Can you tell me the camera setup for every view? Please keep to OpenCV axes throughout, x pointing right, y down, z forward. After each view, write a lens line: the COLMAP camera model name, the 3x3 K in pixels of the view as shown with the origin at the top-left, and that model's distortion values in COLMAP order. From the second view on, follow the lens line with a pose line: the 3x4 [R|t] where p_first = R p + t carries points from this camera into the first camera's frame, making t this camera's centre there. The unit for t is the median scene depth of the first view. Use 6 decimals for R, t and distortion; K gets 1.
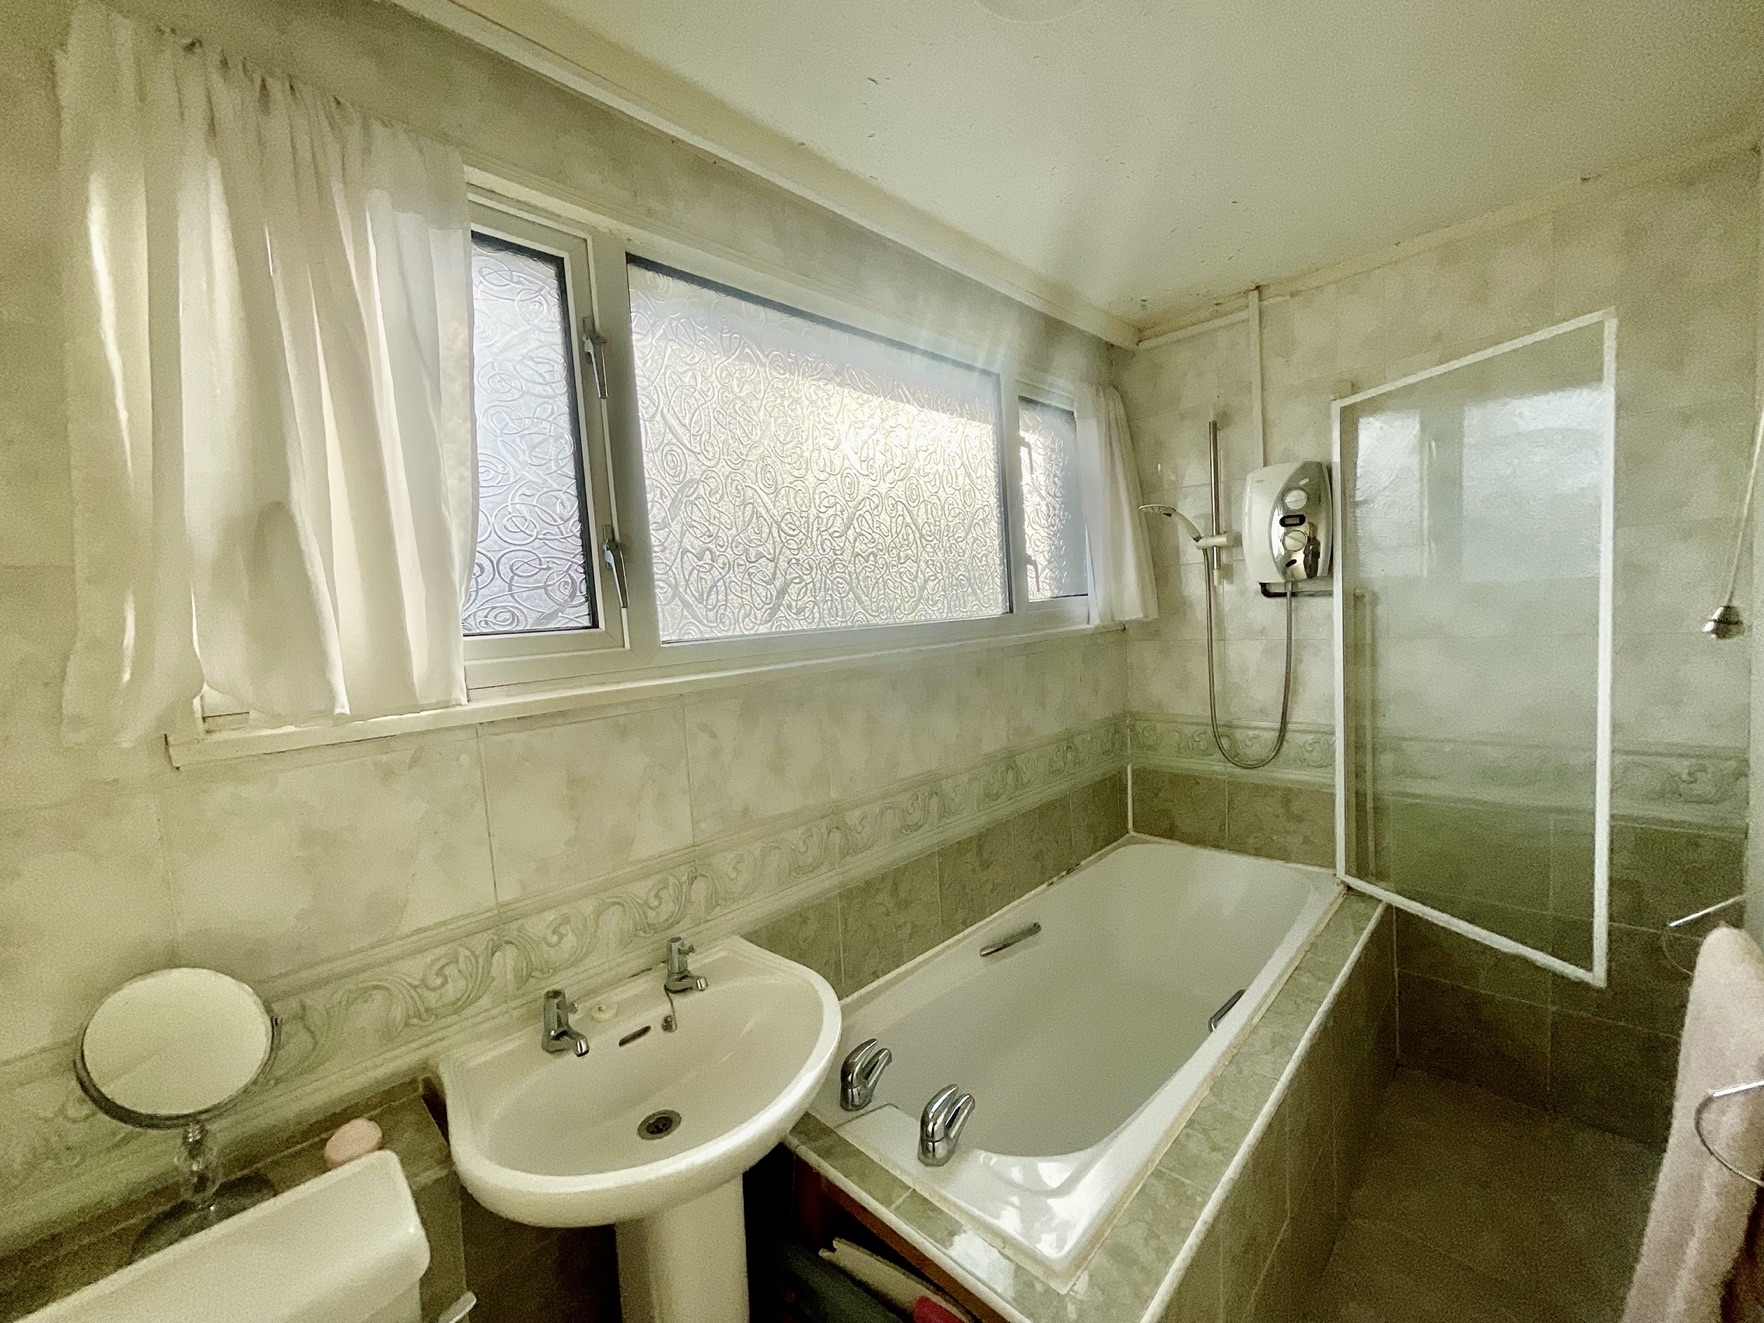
lens RADIAL K [[714.9, 0, 881.1], [0, 714.9, 665.1], [0, 0, 1]] dist [-0.001831, -0.000232]
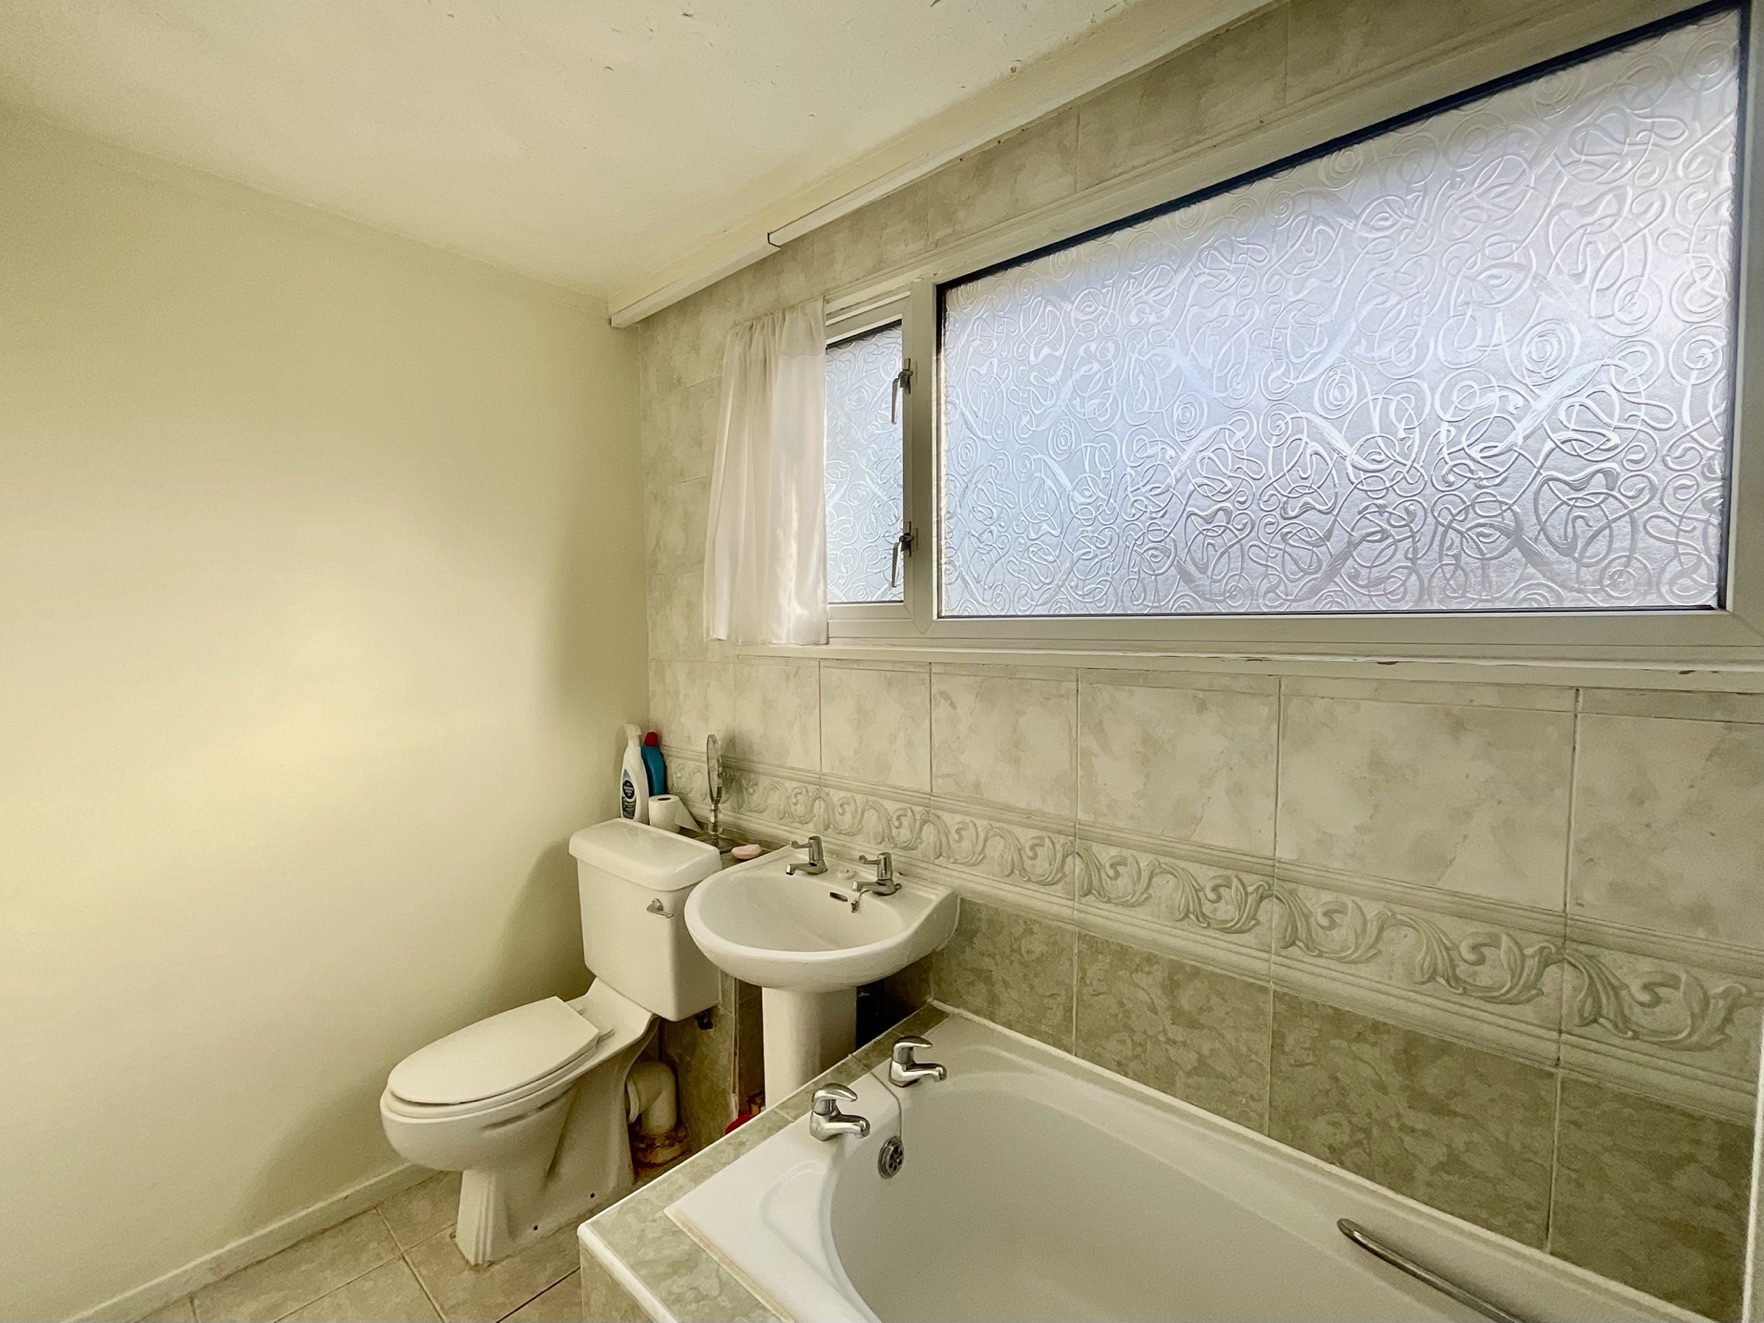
lens RADIAL K [[672.1, 0, 883.6], [0, 672.1, 638.1], [0, 0, 1]] dist [0.015628, -0.000112]
pose [[0.115093, 0.111676, -0.987057, 0.546528], [-0.056828, 0.992773, 0.105697, -0.077001], [0.991728, 0.043927, 0.120608, 0.549973]]
